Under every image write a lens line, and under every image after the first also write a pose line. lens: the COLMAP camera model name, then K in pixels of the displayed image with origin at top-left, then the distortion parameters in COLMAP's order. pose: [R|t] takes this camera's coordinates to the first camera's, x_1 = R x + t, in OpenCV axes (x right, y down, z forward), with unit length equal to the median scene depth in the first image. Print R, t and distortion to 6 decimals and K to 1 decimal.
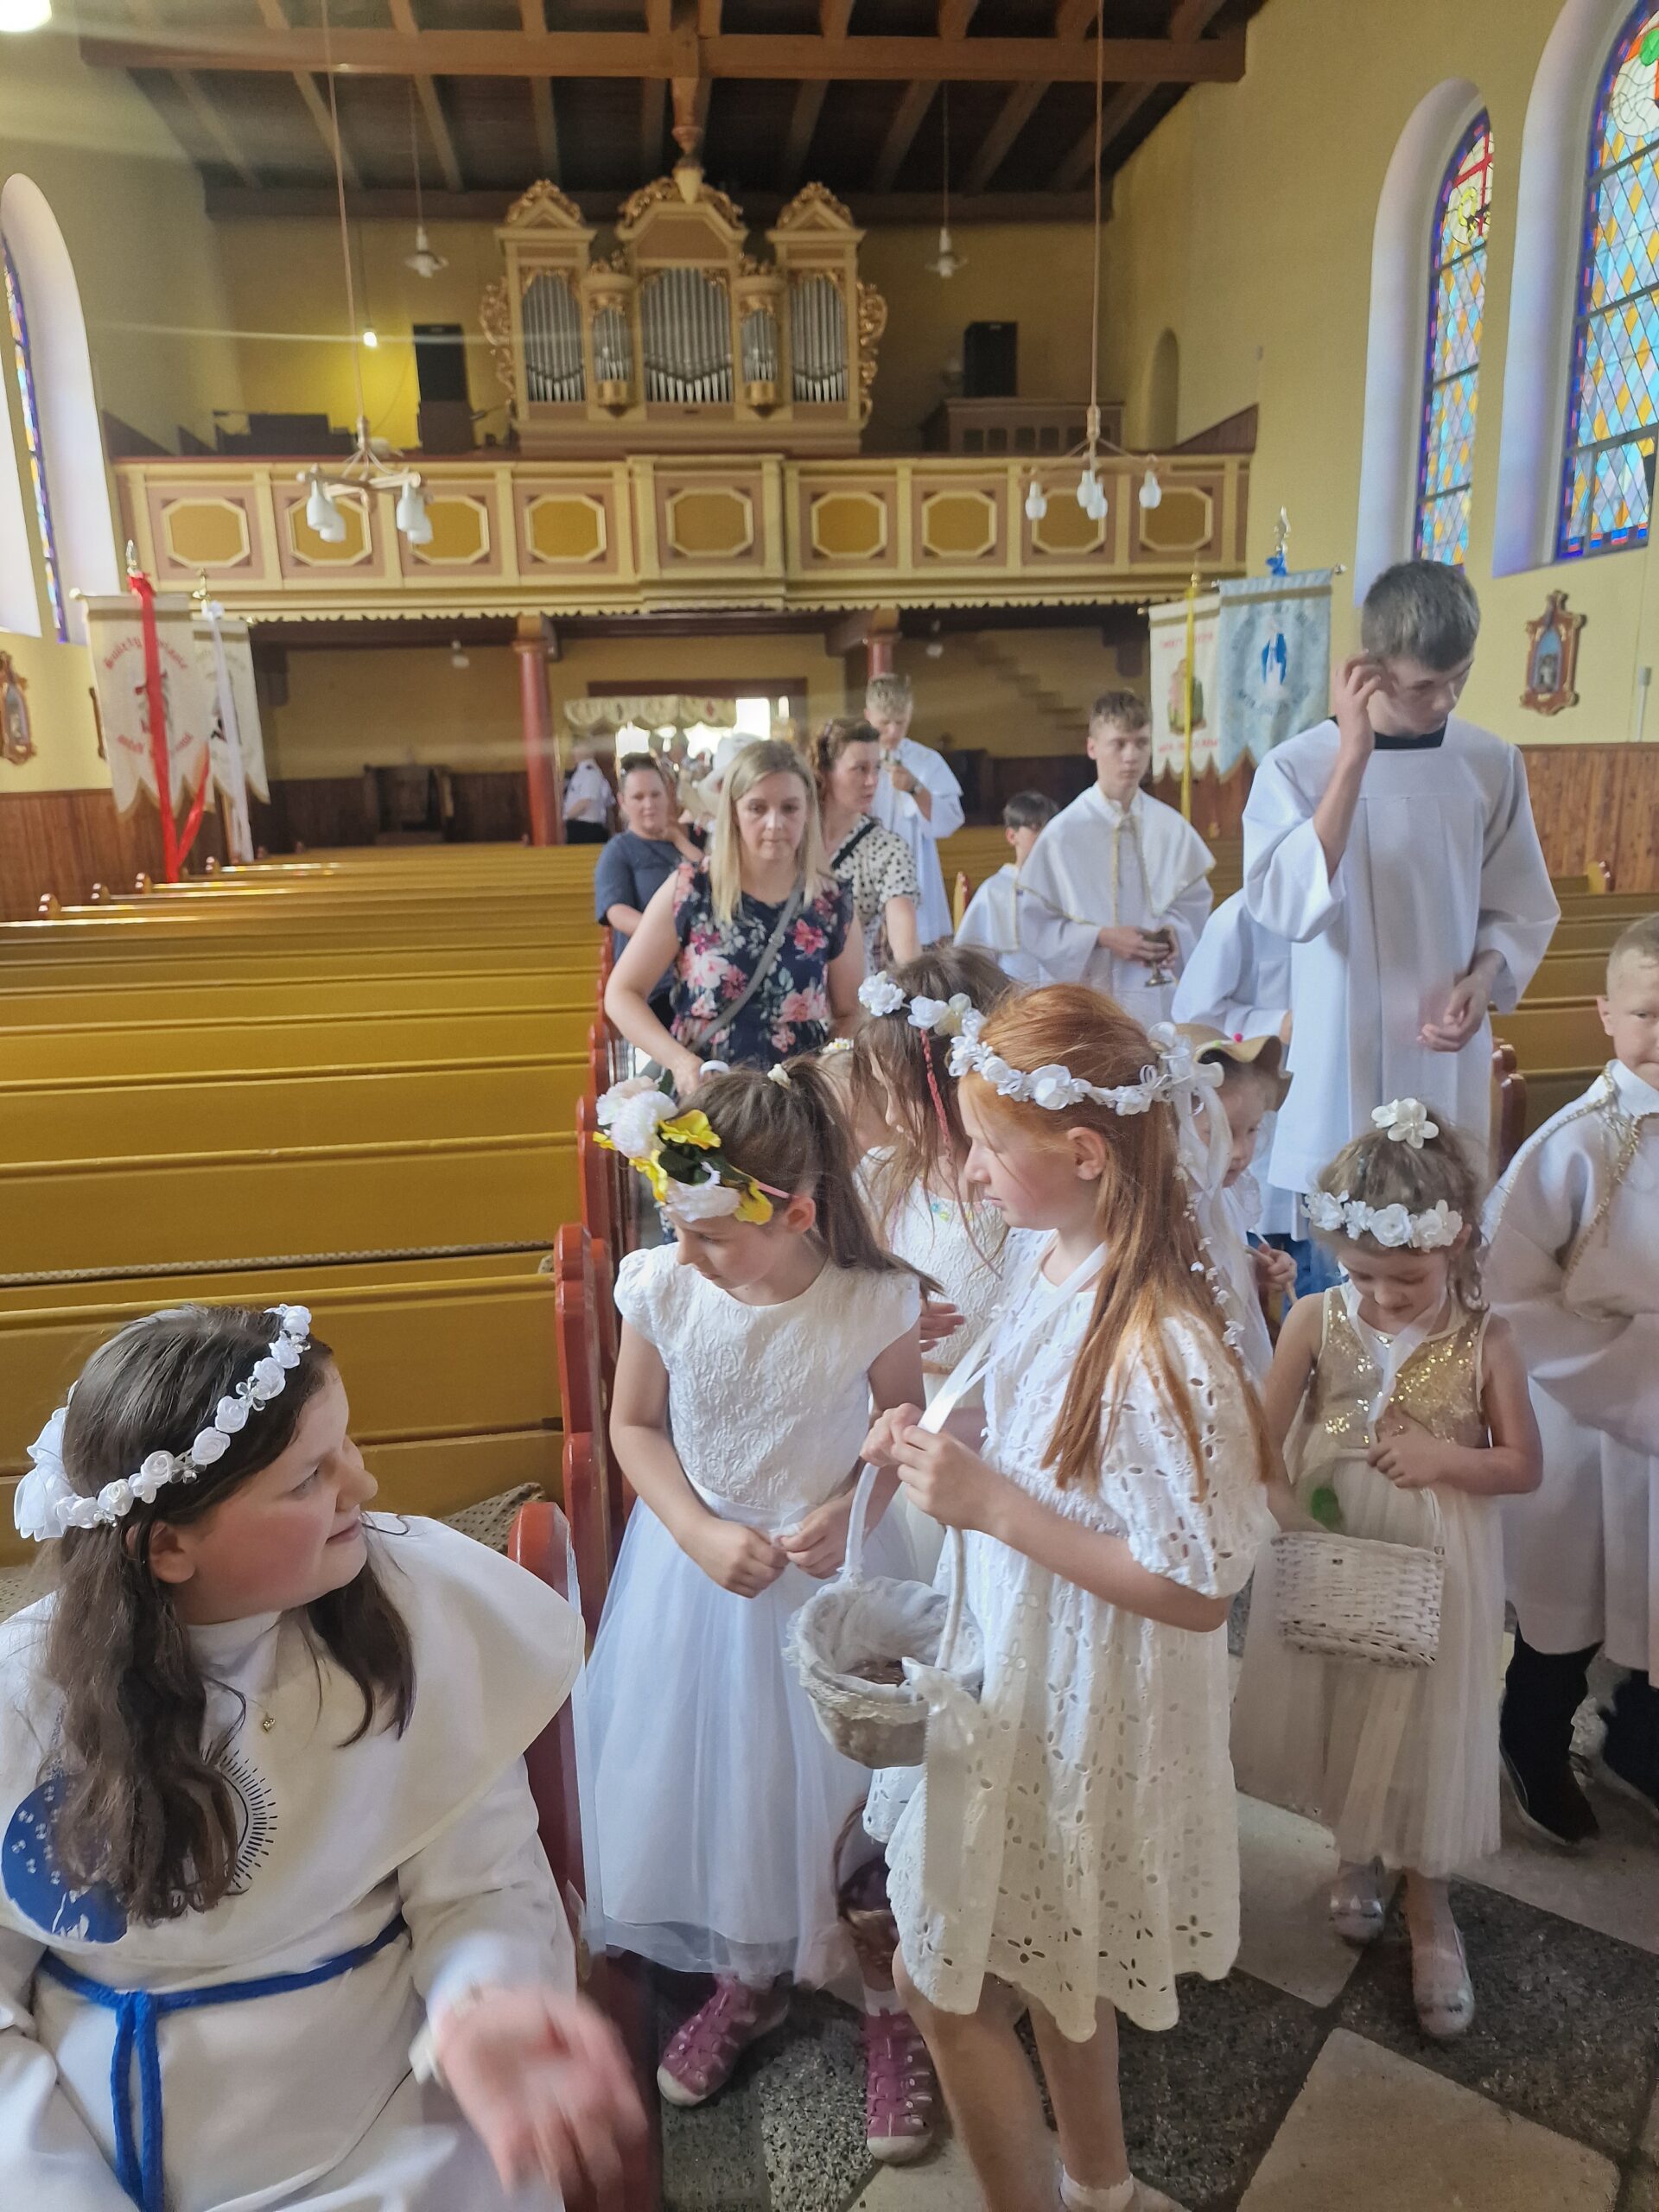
lens RADIAL K [[1478.9, 0, 807.4], [0, 1478.9, 1104.6], [0, 0, 1]] dist [0.047134, -0.051569]
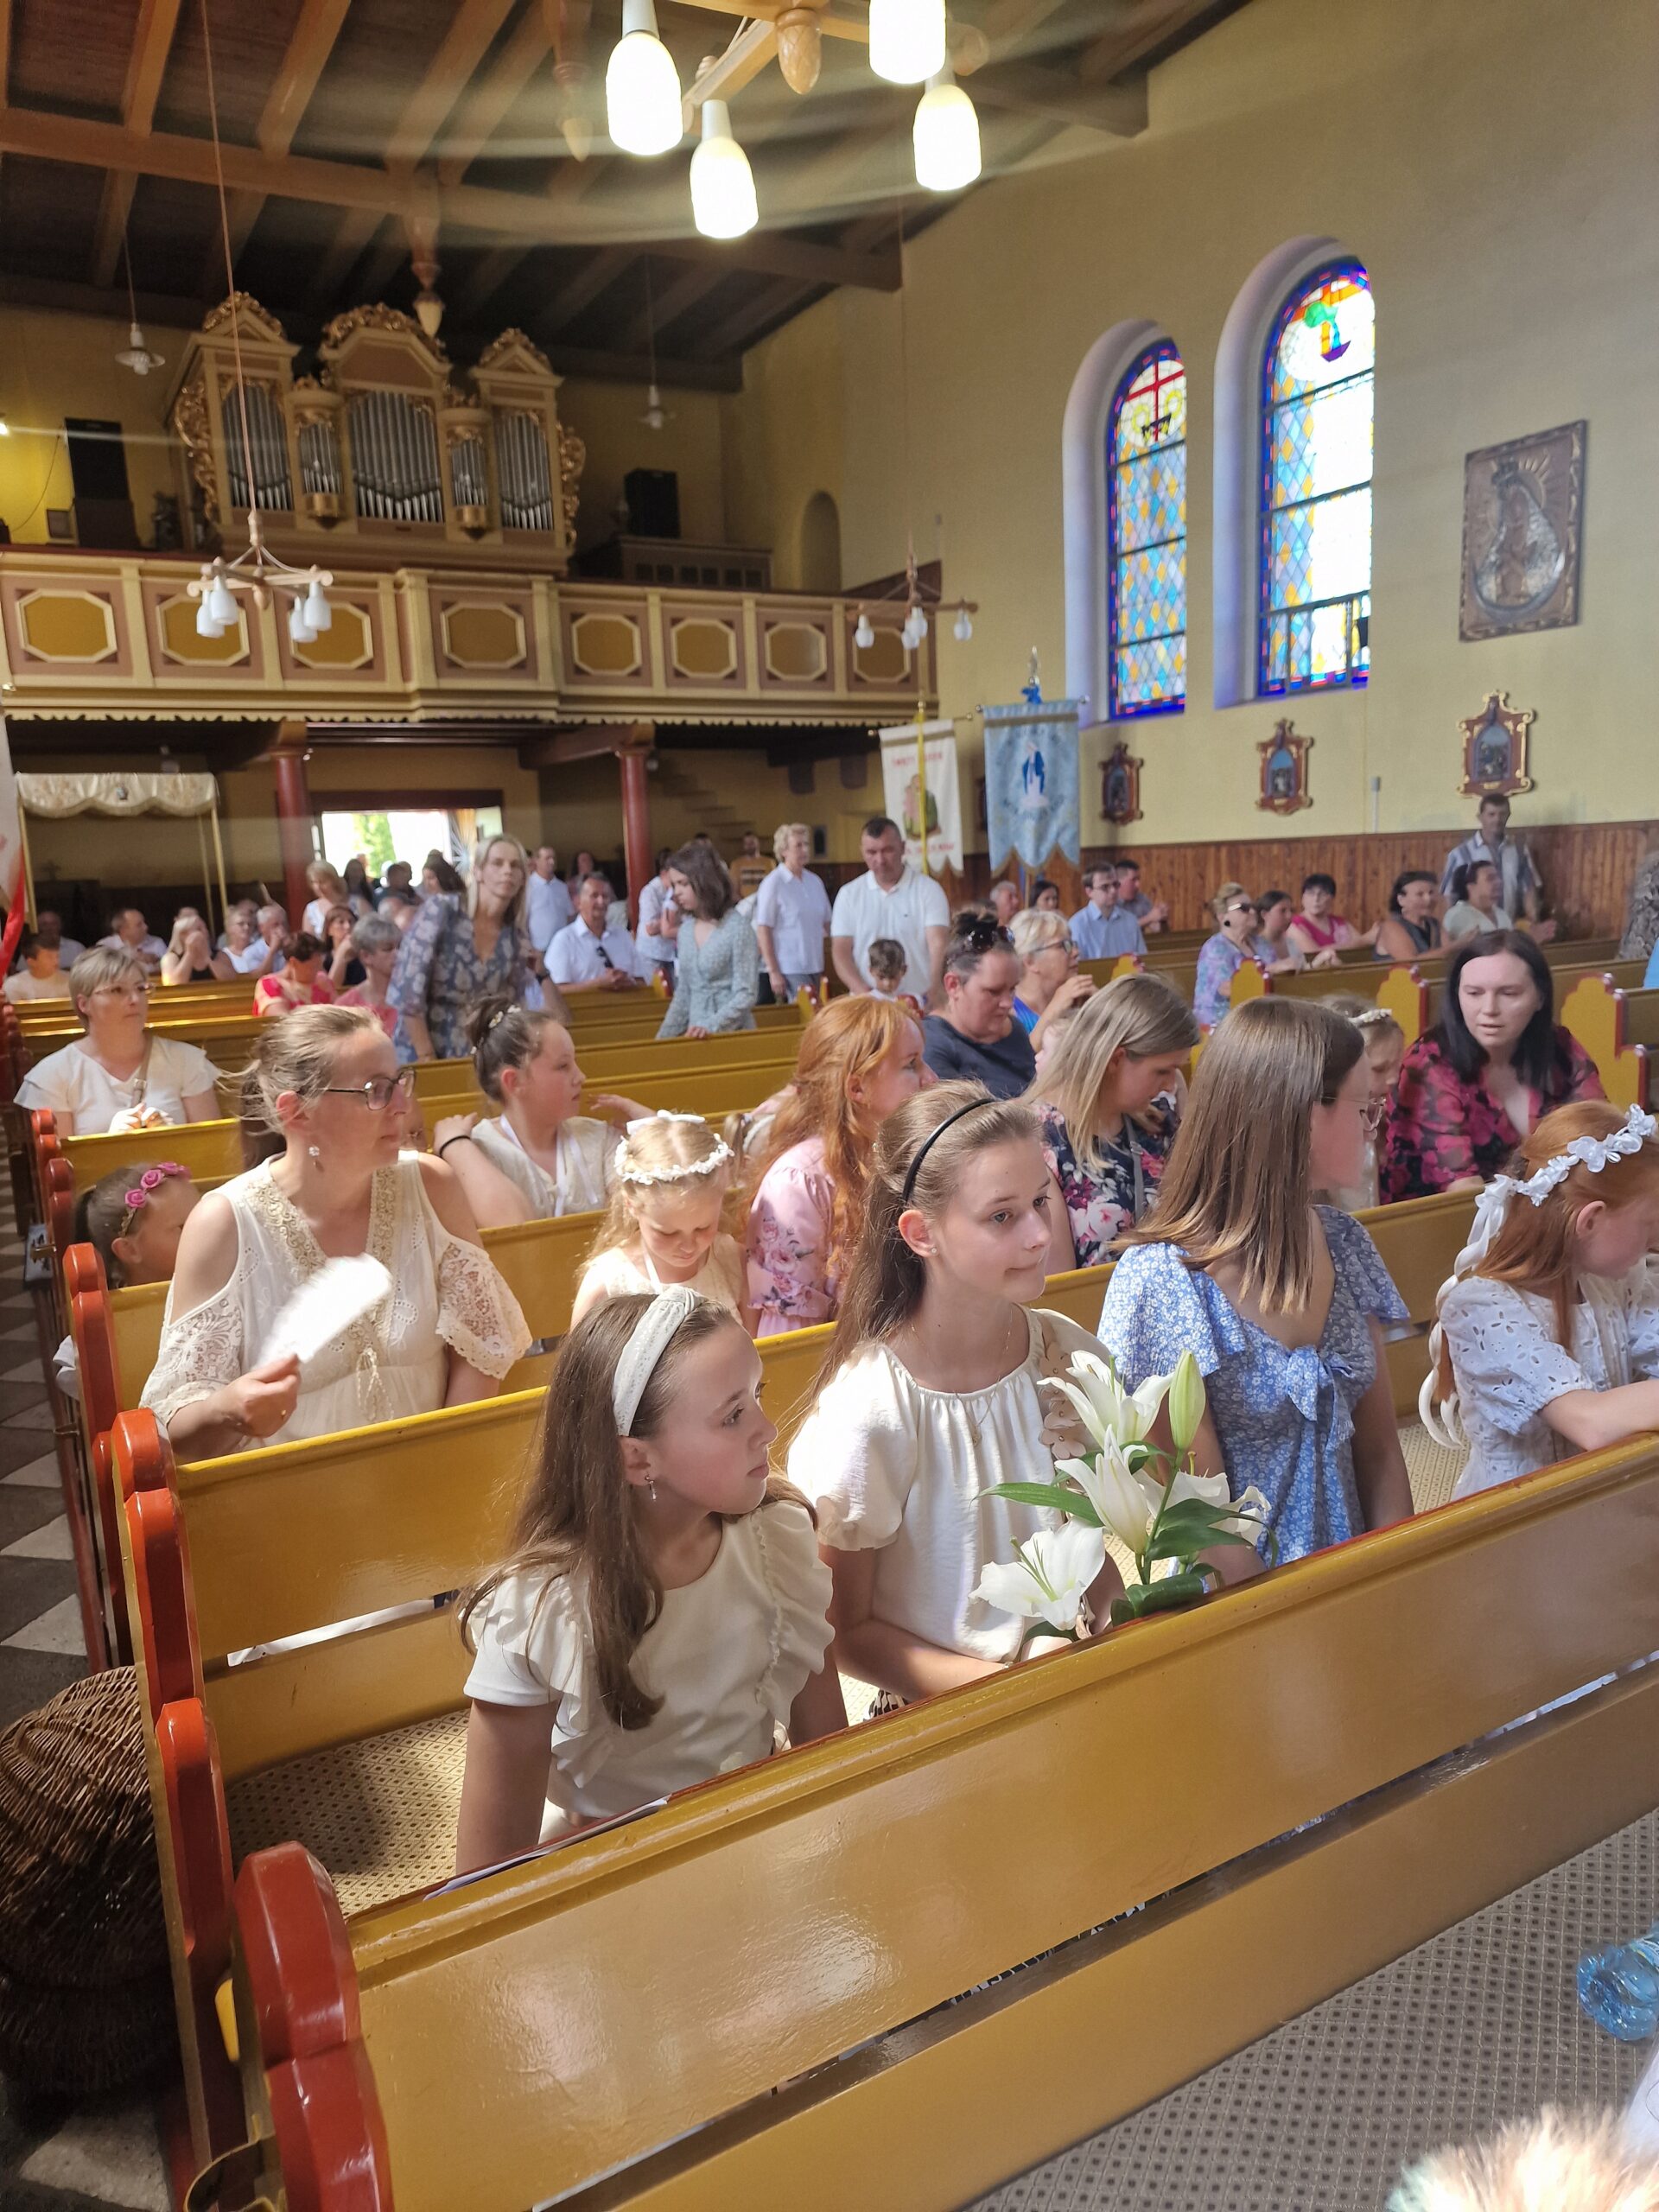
lens RADIAL K [[1478.9, 0, 807.4], [0, 1478.9, 1104.6], [0, 0, 1]] dist [0.047134, -0.051569]
pose [[0.925838, -0.070067, 0.371368, -0.255370], [0.100522, 0.992921, -0.063268, 0.015157], [-0.364306, 0.095906, 0.926328, 0.002118]]
